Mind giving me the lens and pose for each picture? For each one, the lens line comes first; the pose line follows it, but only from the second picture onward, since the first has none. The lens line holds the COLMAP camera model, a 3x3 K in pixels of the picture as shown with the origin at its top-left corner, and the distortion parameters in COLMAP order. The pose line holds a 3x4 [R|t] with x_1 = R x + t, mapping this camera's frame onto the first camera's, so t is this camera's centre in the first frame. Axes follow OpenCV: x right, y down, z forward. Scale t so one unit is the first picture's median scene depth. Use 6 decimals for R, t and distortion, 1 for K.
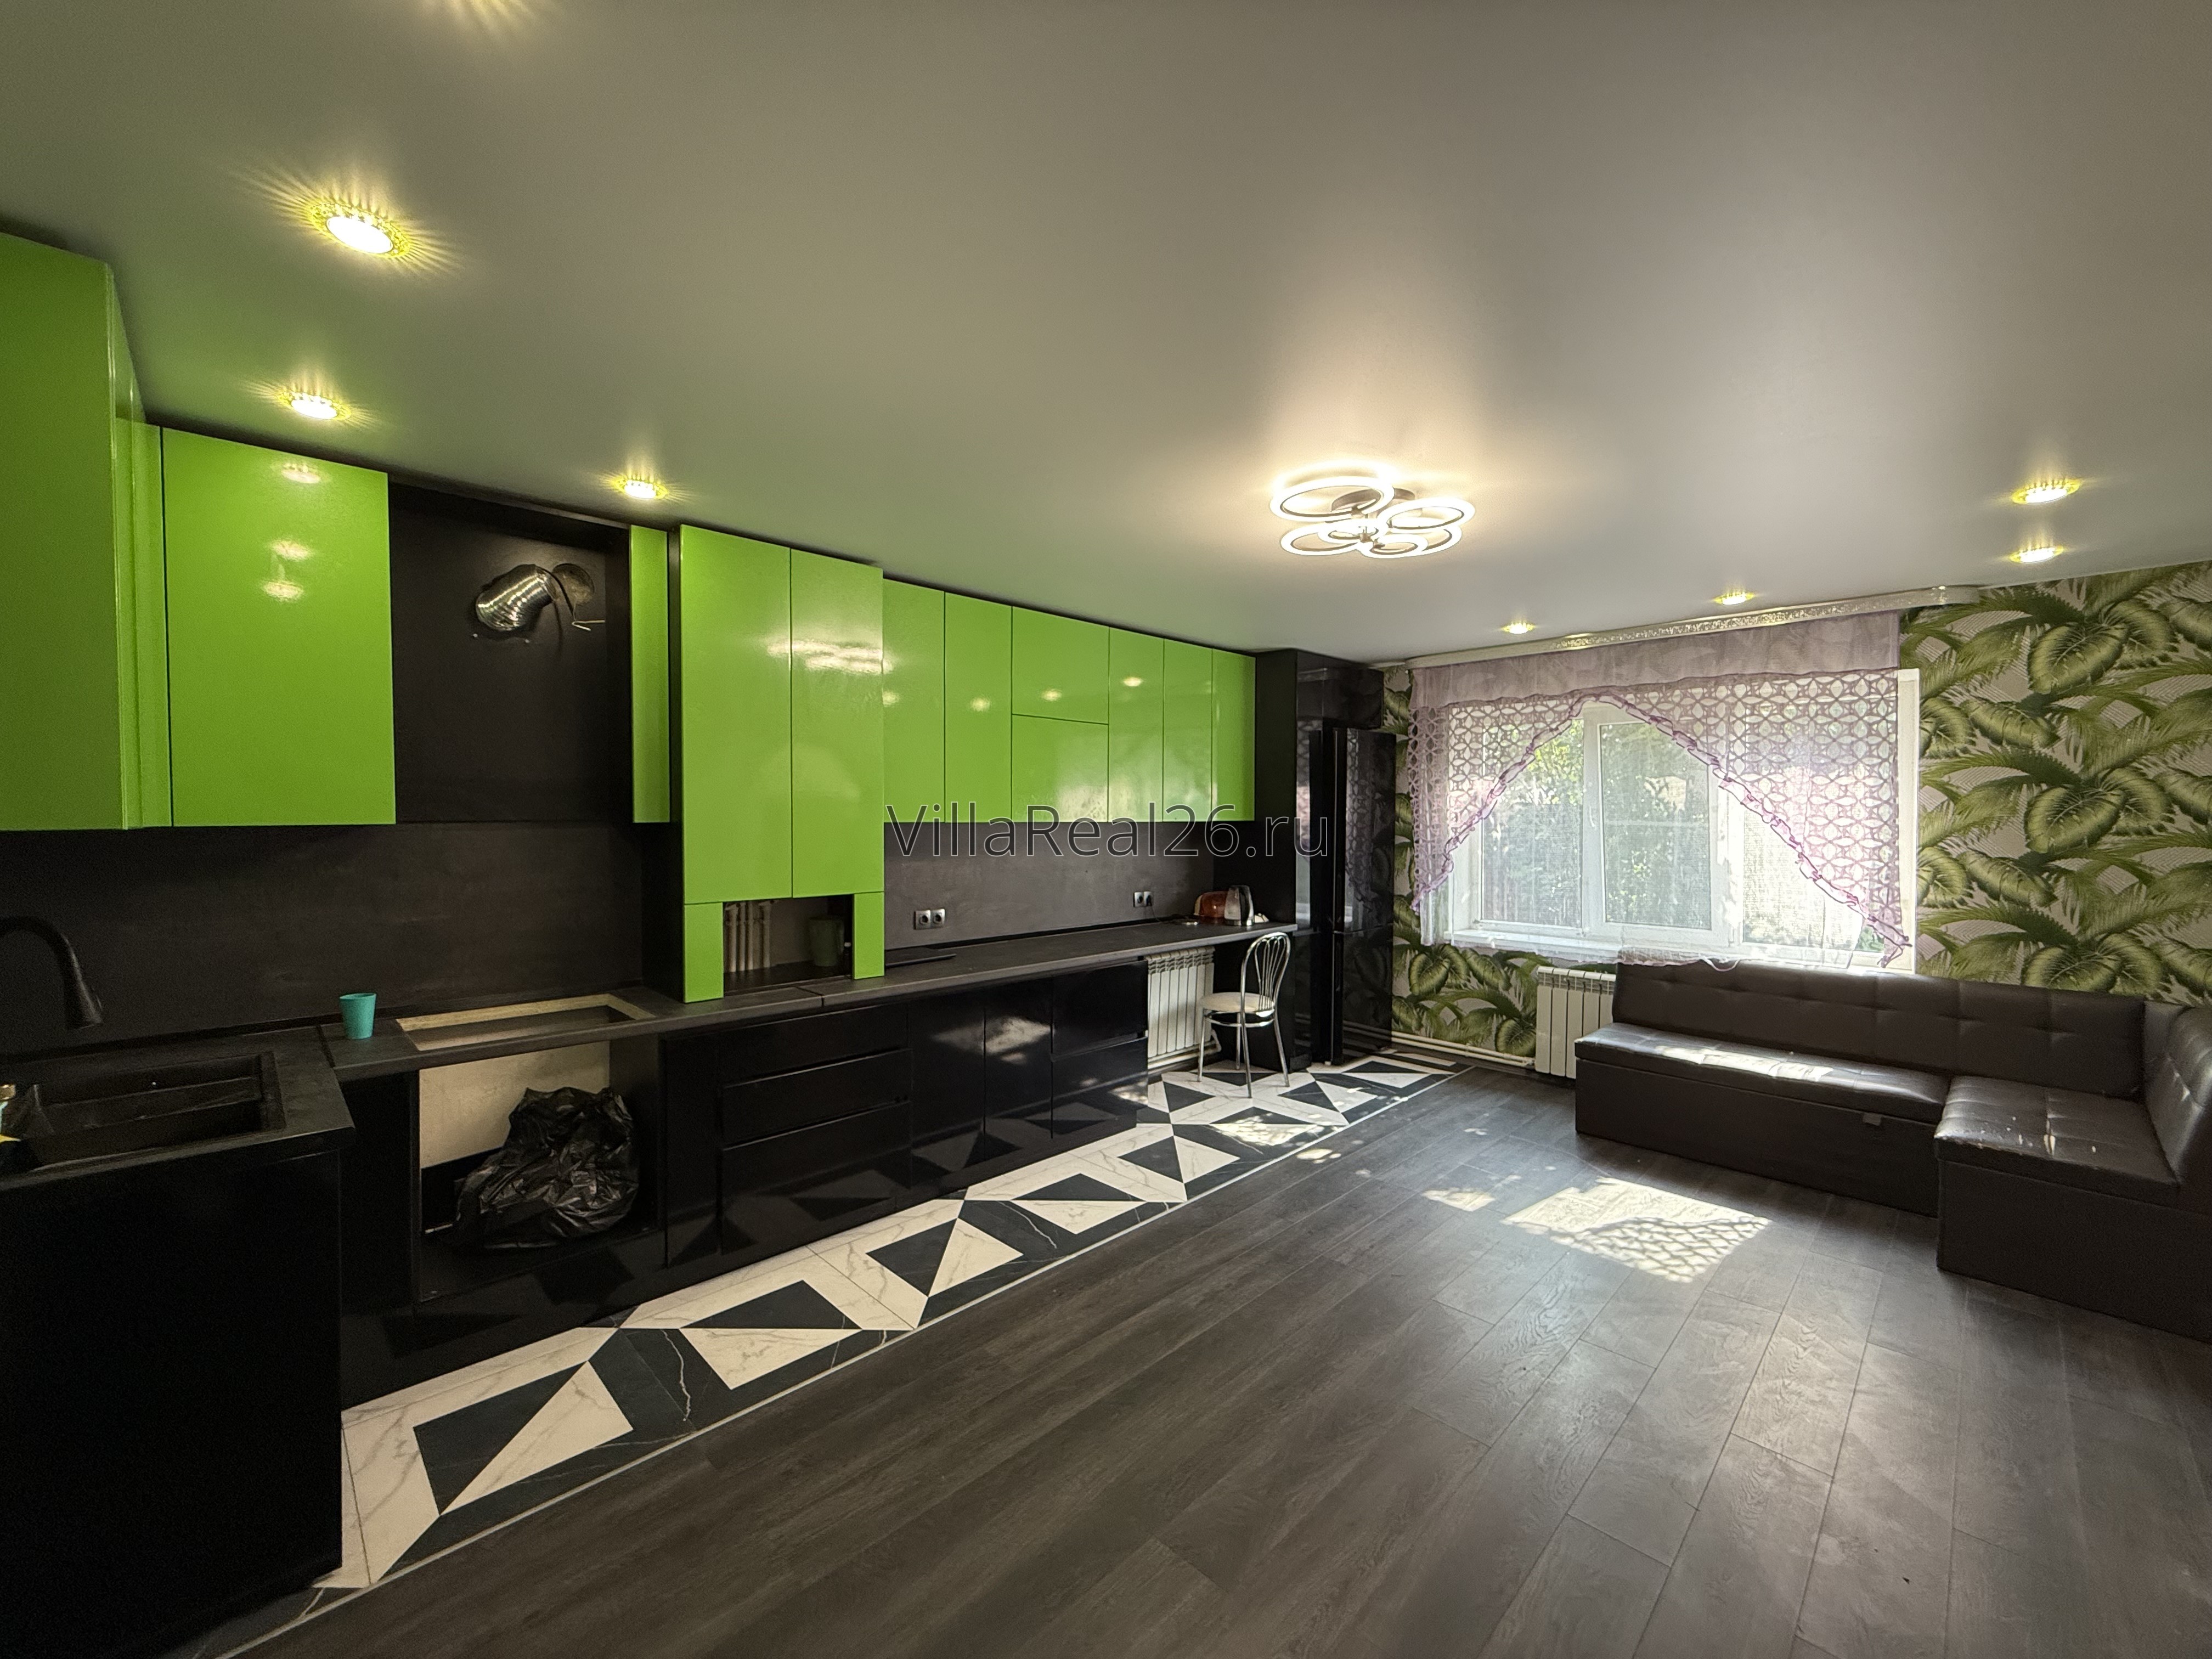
lens RADIAL K [[884.8, 0, 1102.3], [0, 884.8, 832.0], [0, 0, 1]] dist [0.000703, -0.000240]
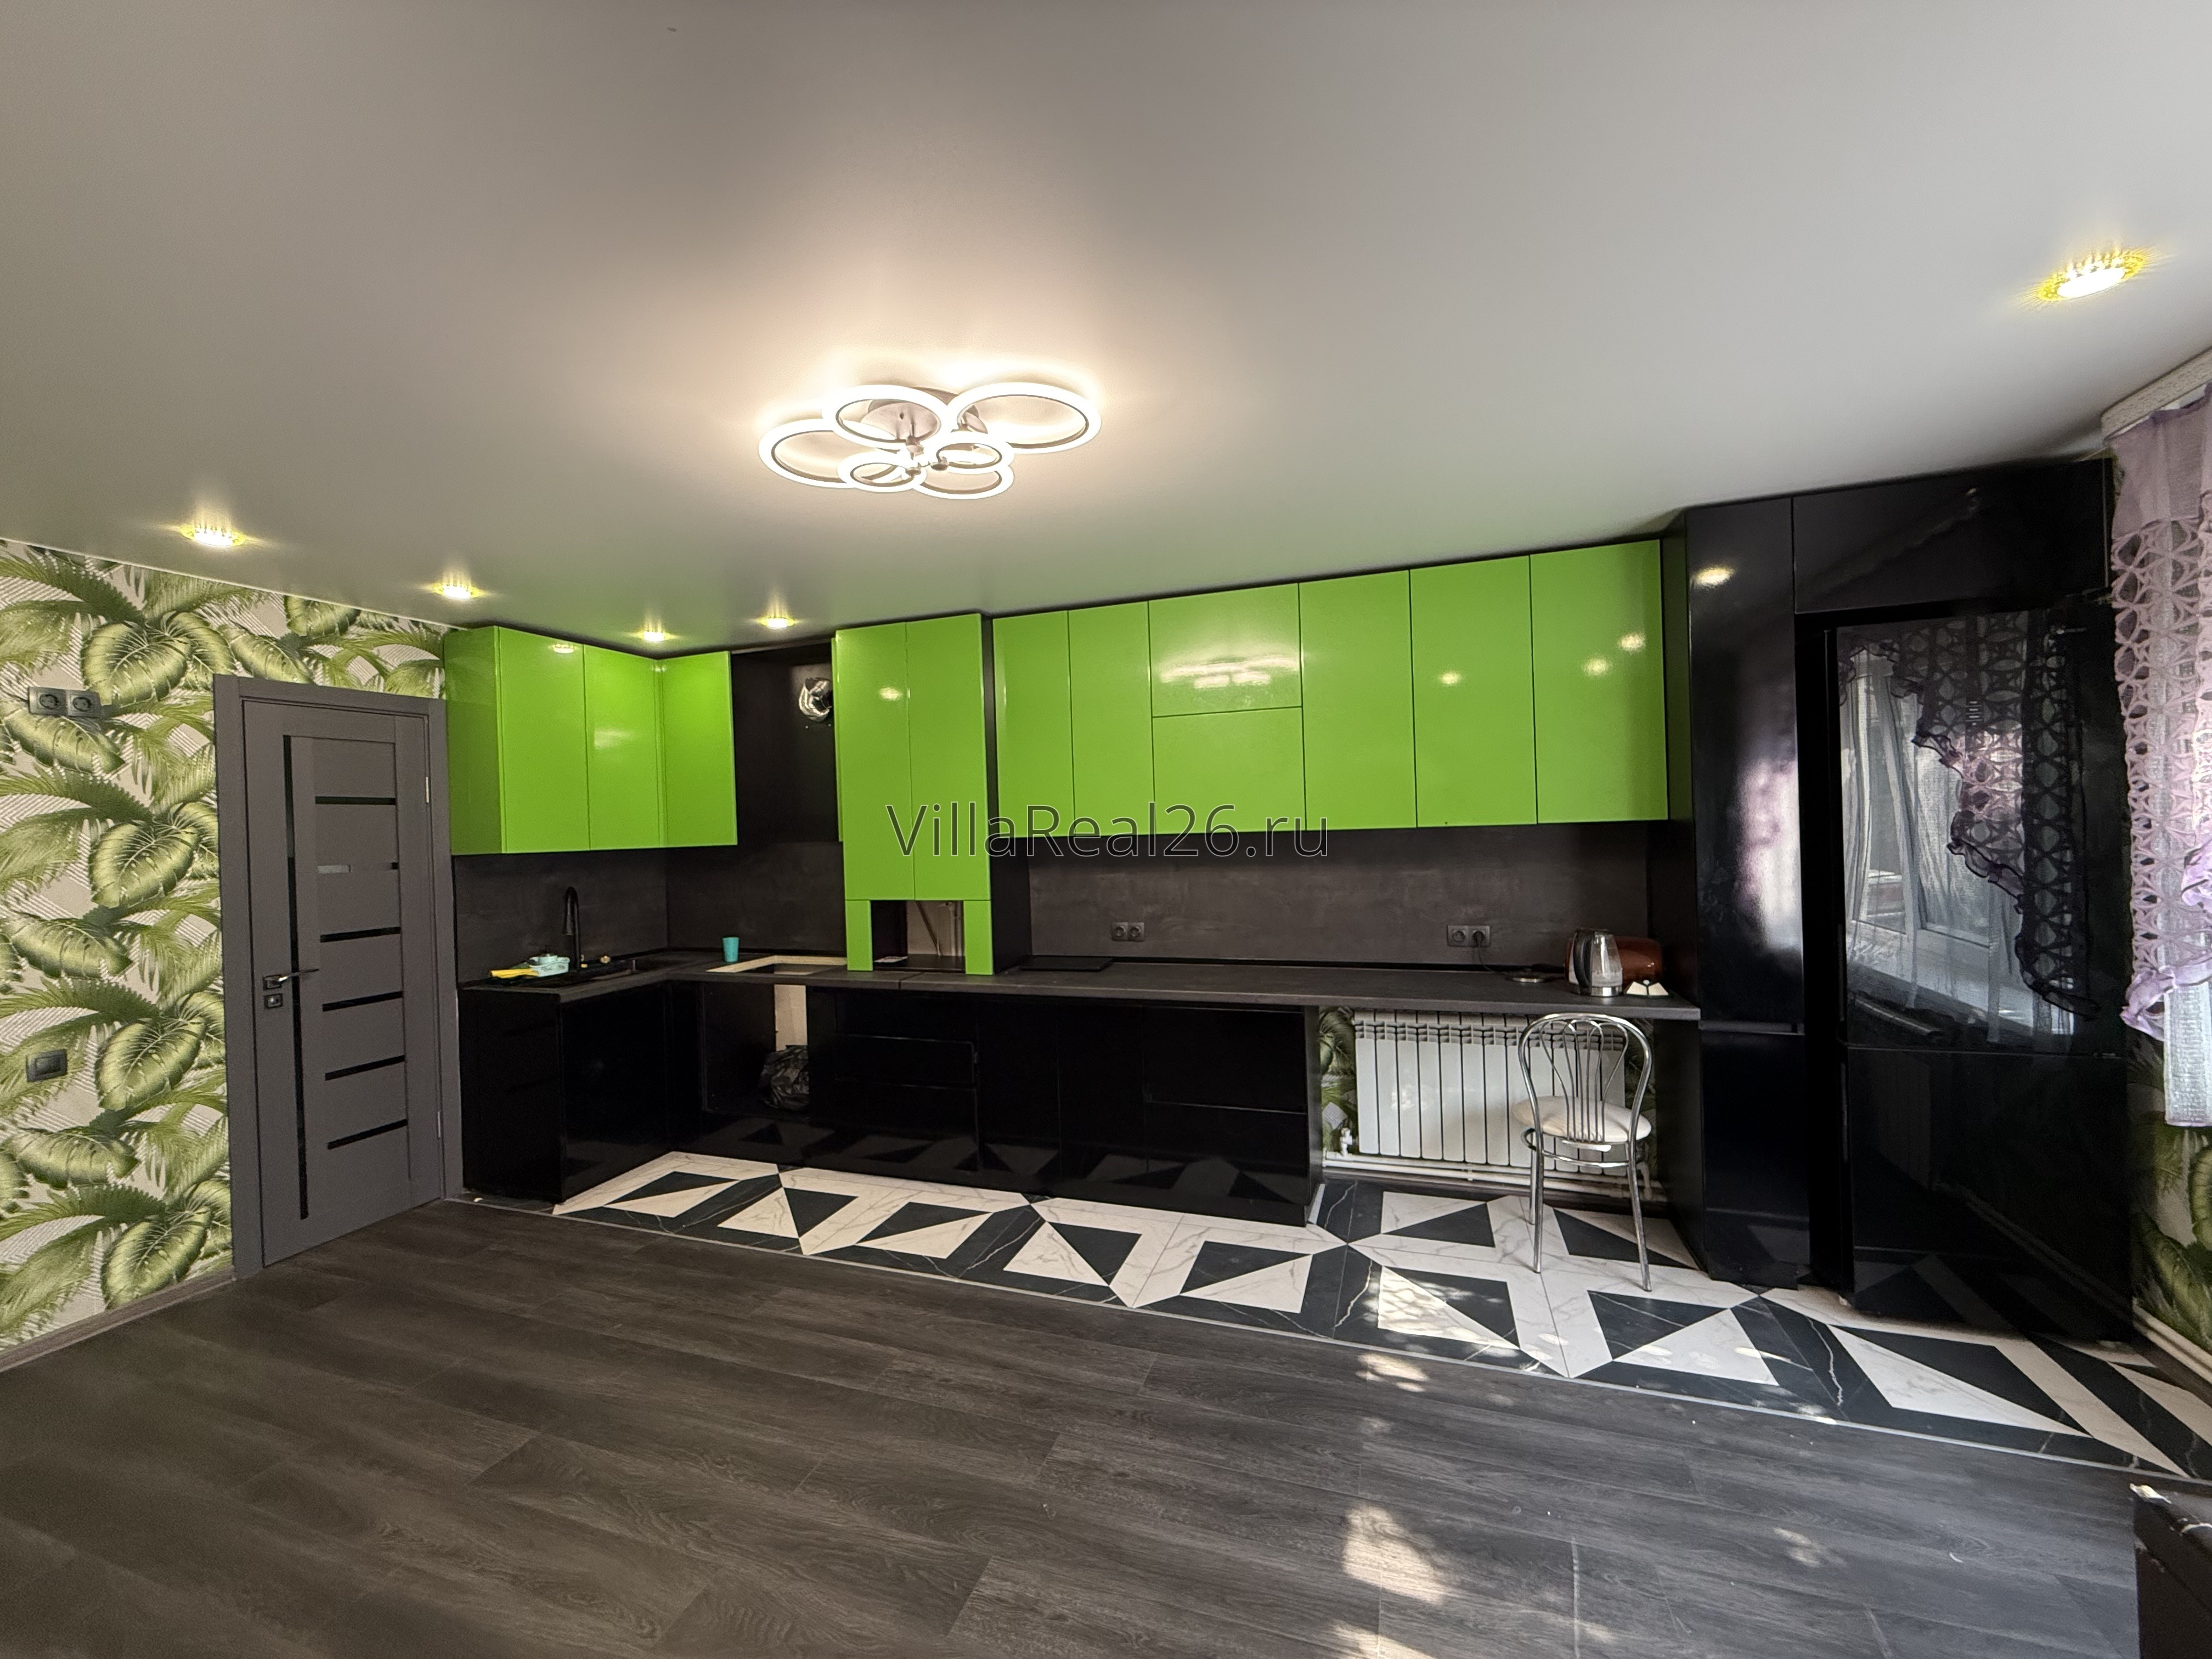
lens RADIAL K [[884.8, 0, 1102.6], [0, 884.8, 830.9], [0, 0, 1]] dist [0.000703, -0.000240]
pose [[0.438533, -0.011177, -0.898645, 0.804740], [0.013651, 0.999890, -0.005775, -0.011189], [0.898611, -0.009735, 0.438638, 0.623049]]
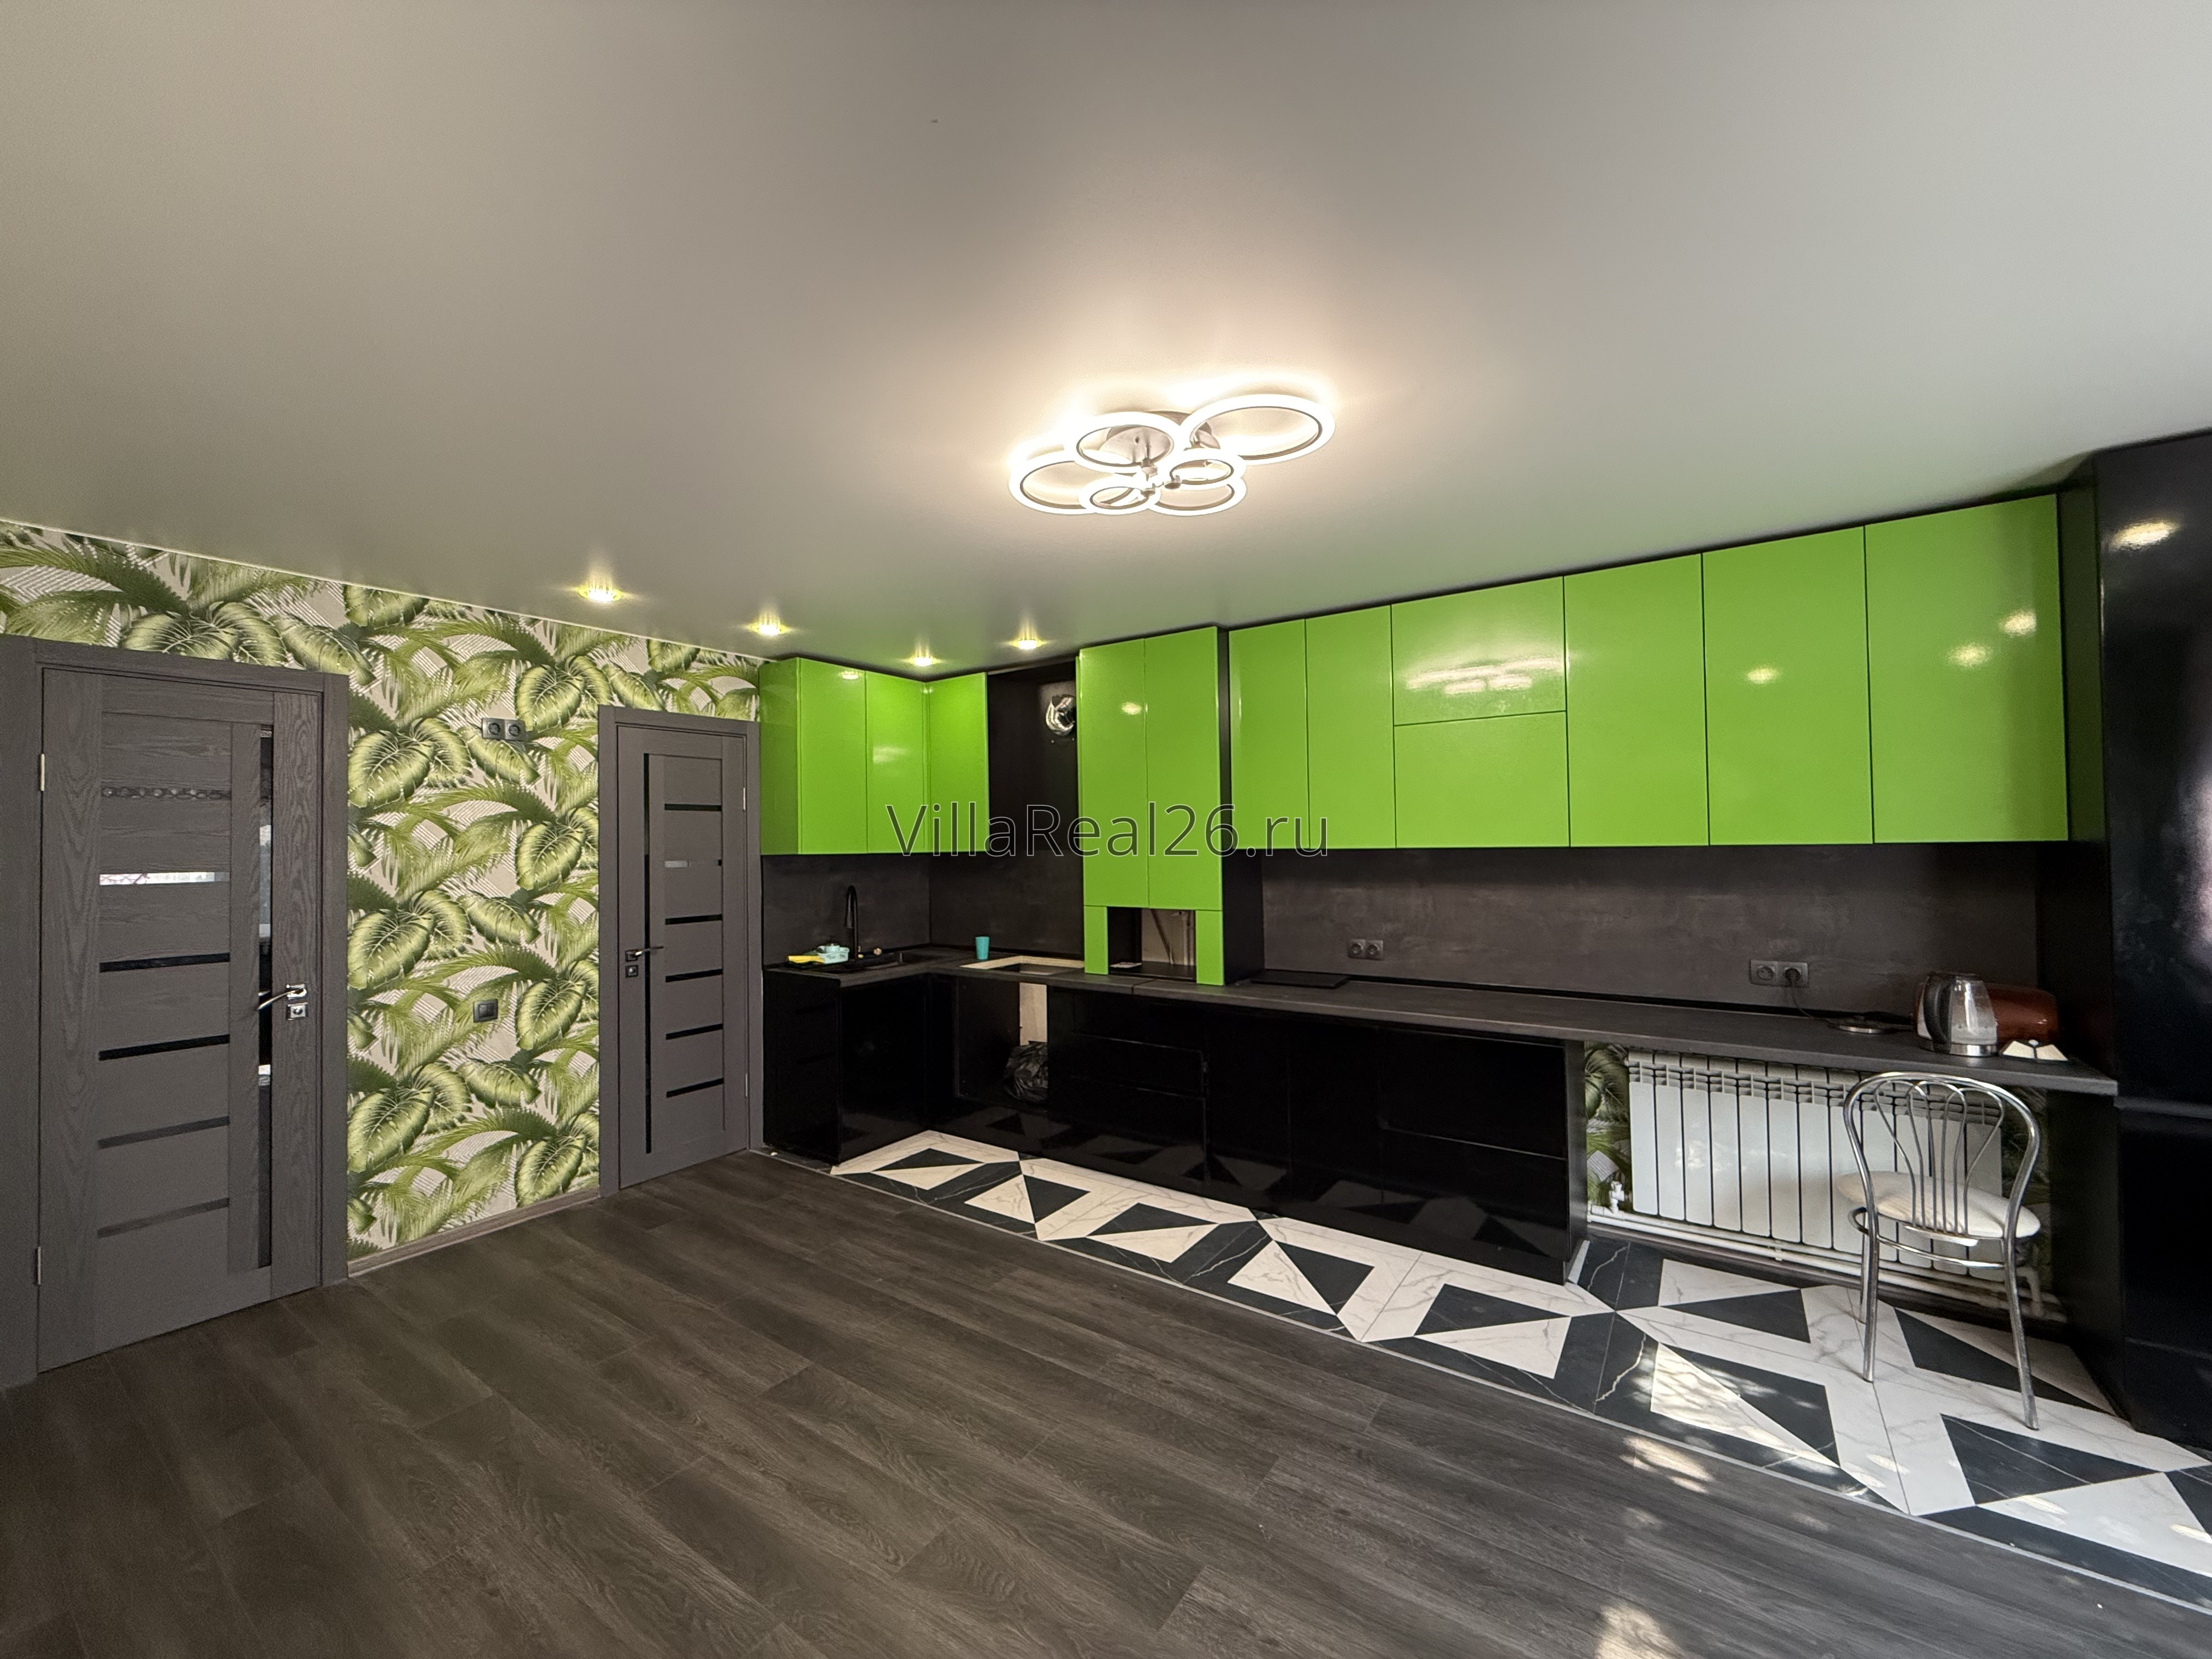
lens RADIAL K [[884.8, 0, 1102.5], [0, 884.8, 831.3], [0, 0, 1]] dist [0.000703, -0.000240]
pose [[0.183108, -0.020090, -0.982887, 0.813053], [-0.005633, 0.999753, -0.021484, -0.008023], [0.983077, 0.009470, 0.182950, 0.629810]]
